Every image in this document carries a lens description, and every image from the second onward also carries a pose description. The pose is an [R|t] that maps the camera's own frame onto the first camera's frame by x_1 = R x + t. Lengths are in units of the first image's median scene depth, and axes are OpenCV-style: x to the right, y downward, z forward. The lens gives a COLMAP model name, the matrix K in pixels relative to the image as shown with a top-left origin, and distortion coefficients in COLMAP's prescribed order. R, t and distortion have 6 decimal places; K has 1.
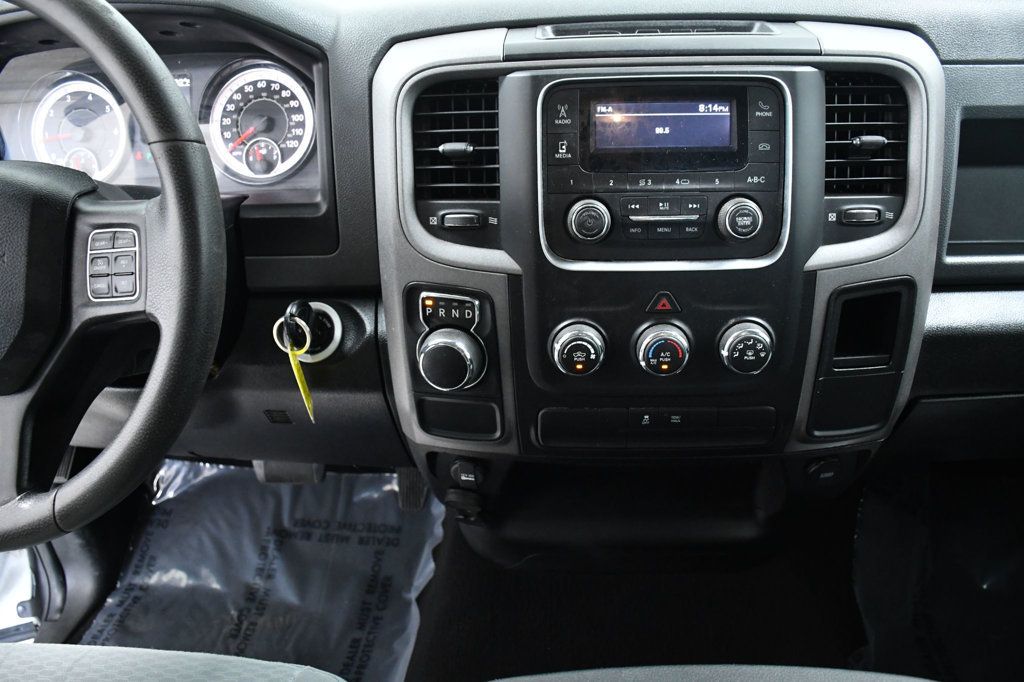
lens RADIAL K [[799.5, 0, 507.0], [0, 799.5, 364.7], [0, 0, 1]] dist [-0.152424, 0.106764]
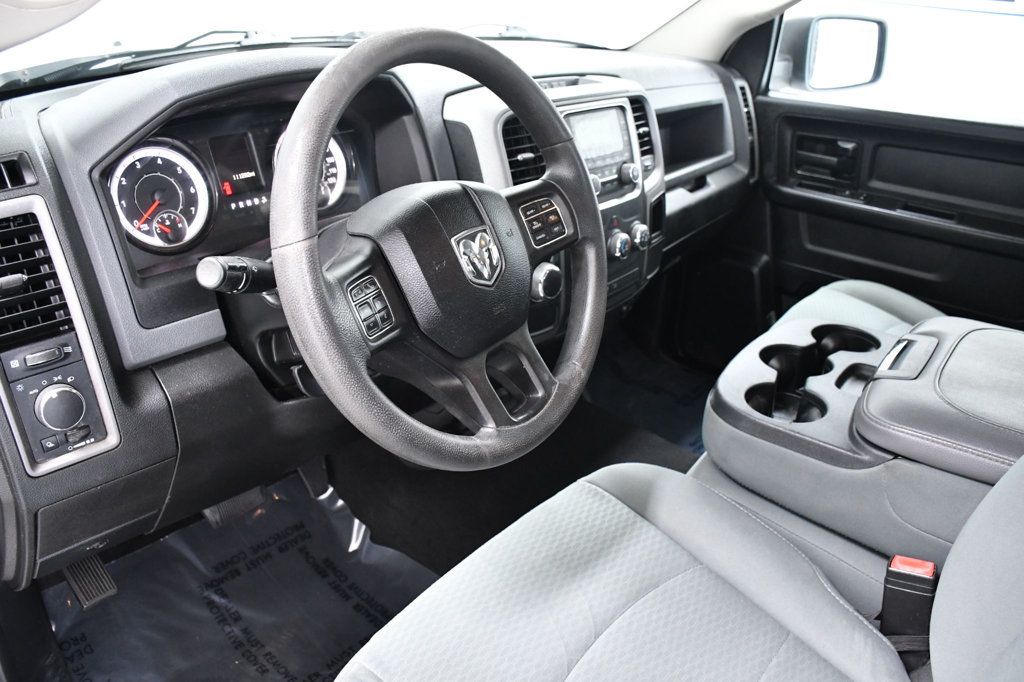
lens RADIAL K [[799.5, 0, 507.0], [0, 799.5, 364.7], [0, 0, 1]] dist [-0.152424, 0.106764]
pose [[0.555975, -0.302484, 0.774206, -1.179739], [0.345545, 0.931243, 0.115695, -0.051572], [-0.755970, 0.203199, 0.622269, 0.047186]]
